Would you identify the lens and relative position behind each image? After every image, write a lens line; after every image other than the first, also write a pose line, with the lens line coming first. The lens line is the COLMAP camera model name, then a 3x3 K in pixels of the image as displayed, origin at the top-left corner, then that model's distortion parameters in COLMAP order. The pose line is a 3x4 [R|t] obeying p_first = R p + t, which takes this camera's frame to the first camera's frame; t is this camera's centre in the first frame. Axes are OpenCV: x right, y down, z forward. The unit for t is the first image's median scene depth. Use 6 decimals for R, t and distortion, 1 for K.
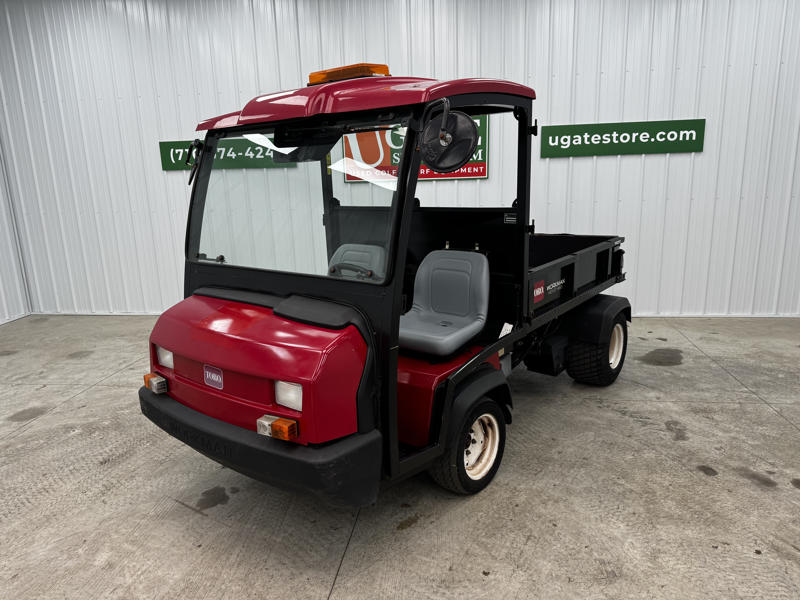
lens RADIAL K [[559.6, 0, 400.0], [0, 559.6, 300.0], [0, 0, 1]] dist [0.053713, -0.072184]
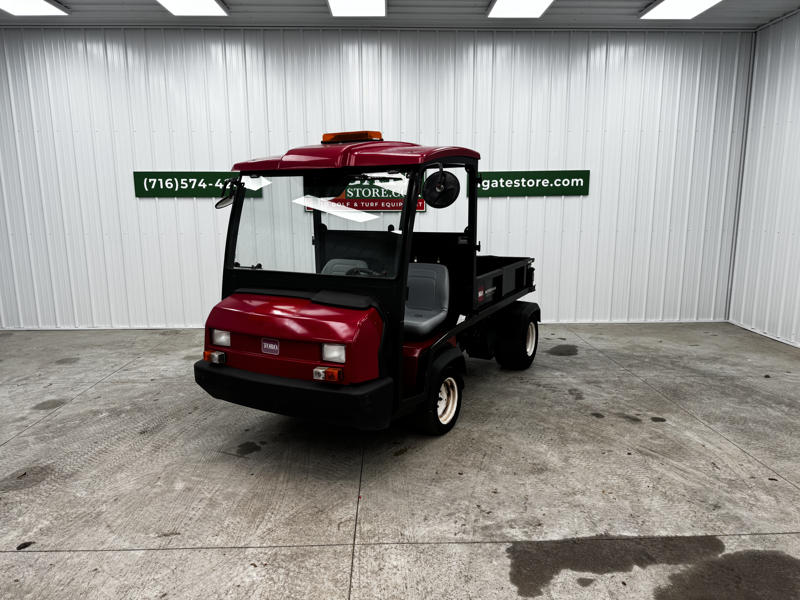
lens RADIAL K [[554.3, 0, 402.7], [0, 554.3, 299.9], [0, 0, 1]] dist [0.138374, -0.249458]
pose [[0.985979, -0.002092, 0.166856, -0.155694], [0.011041, 0.998548, -0.052720, 0.063956], [-0.166503, 0.053823, 0.984571, -0.291633]]
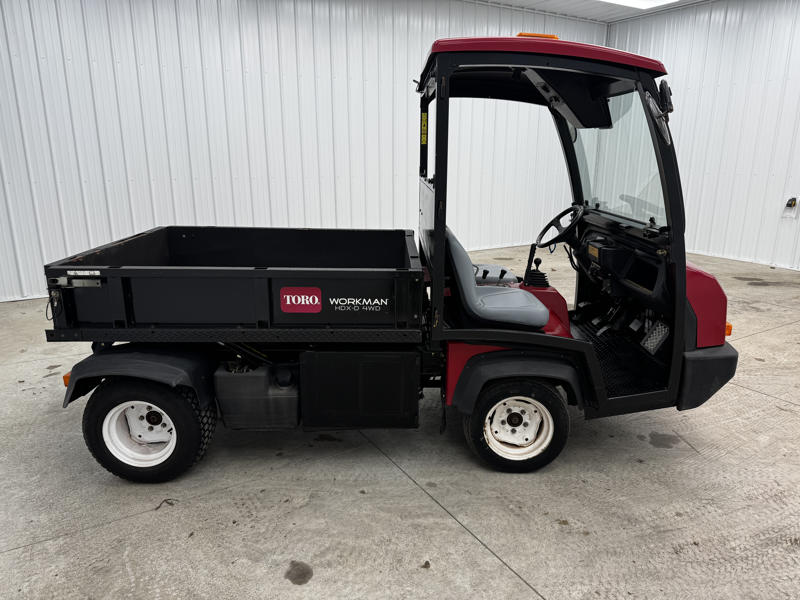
lens RADIAL K [[559.6, 0, 400.0], [0, 559.6, 300.0], [0, 0, 1]] dist [0.053713, -0.072184]
pose [[-0.623655, -0.165764, 0.763922, -0.637449], [0.197092, 0.912340, 0.358873, -0.302395], [-0.756445, 0.374376, -0.536315, 1.486398]]
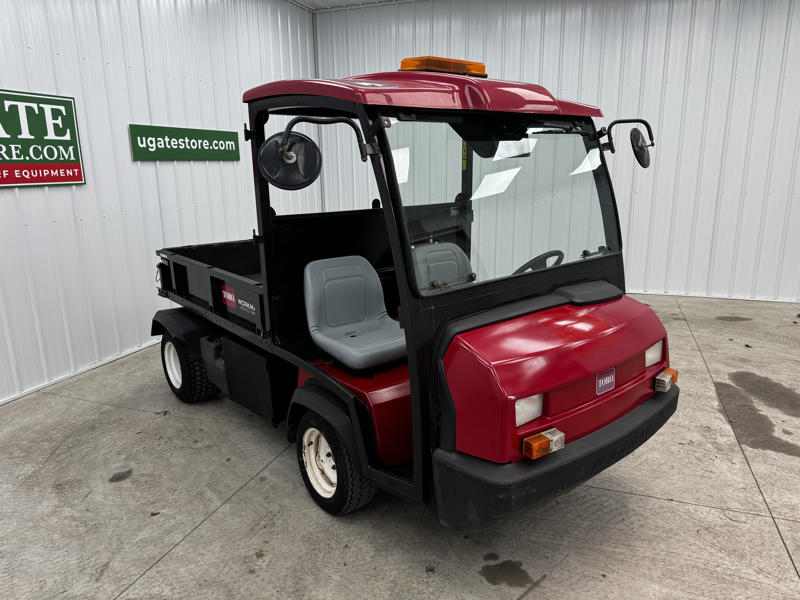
lens RADIAL K [[564.2, 0, 398.8], [0, 564.2, 294.6], [0, 0, 1]] dist [0.051753, -0.069121]
pose [[0.208523, -0.191554, 0.959075, -0.847410], [0.222646, 0.964181, 0.144166, -0.143957], [-0.952338, 0.183472, 0.243703, 0.701439]]
